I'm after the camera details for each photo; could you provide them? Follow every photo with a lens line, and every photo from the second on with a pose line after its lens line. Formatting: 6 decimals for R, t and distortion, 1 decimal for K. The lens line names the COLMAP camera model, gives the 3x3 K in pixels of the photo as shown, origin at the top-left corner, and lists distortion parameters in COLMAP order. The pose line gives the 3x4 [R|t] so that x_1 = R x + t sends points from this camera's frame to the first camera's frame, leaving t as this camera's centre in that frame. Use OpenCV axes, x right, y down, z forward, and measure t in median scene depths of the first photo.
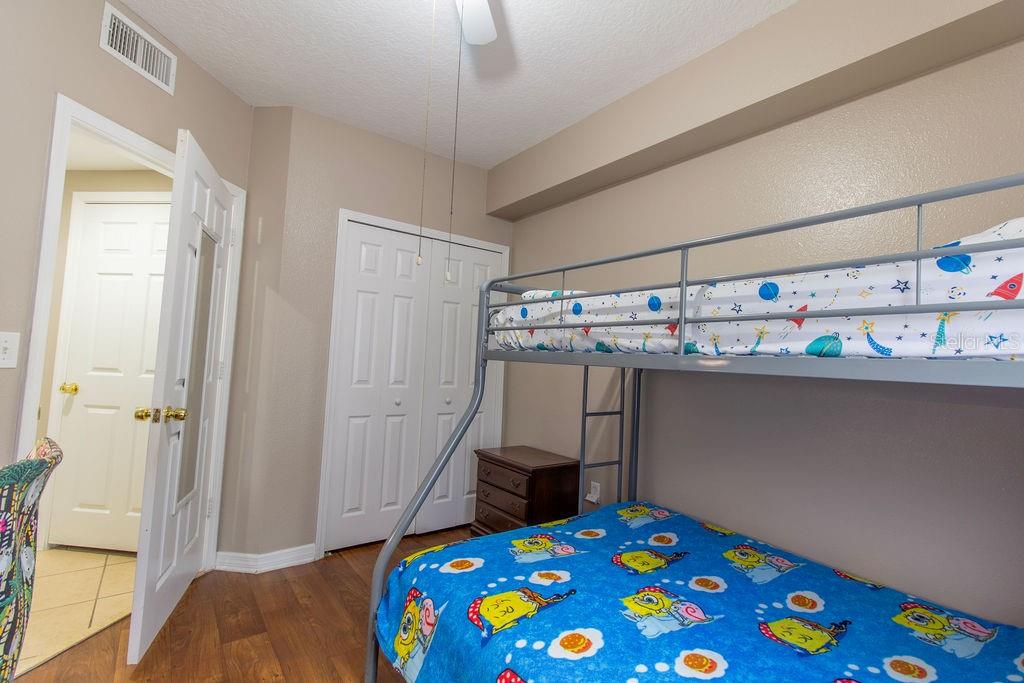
lens RADIAL K [[475.1, 0, 520.0], [0, 475.1, 328.8], [0, 0, 1]] dist [0.002763, 0.000504]
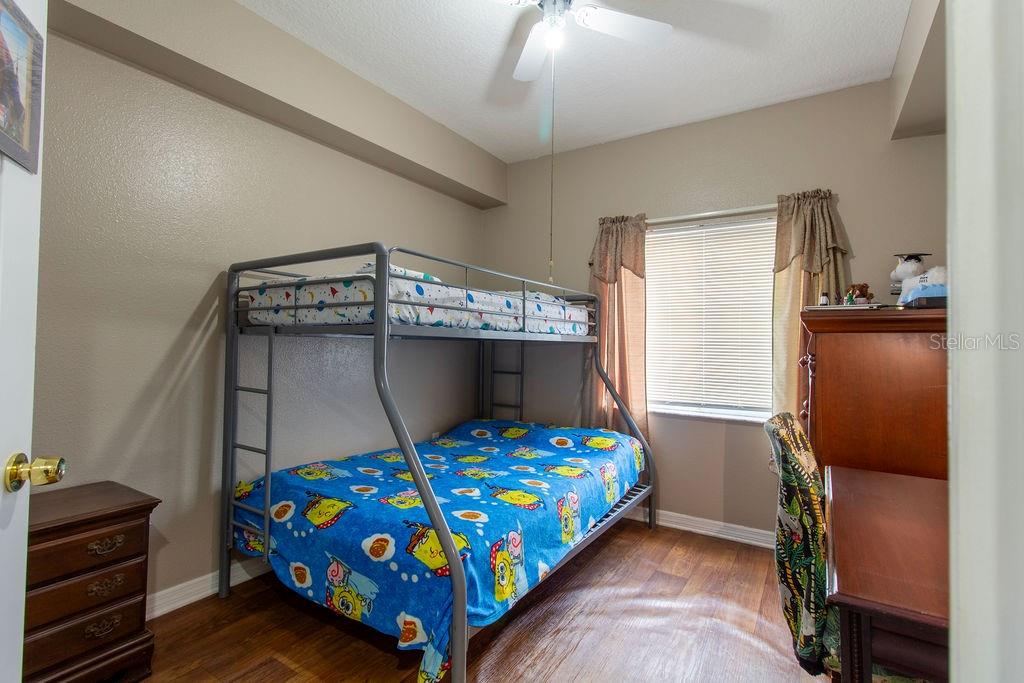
lens RADIAL K [[475.1, 0, 520.0], [0, 475.1, 328.8], [0, 0, 1]] dist [0.002763, 0.000504]
pose [[-0.356127, -0.044273, 0.933388, -1.238275], [-0.119383, 0.992847, 0.001544, 0.028134], [-0.926780, -0.110881, -0.358865, 1.368866]]
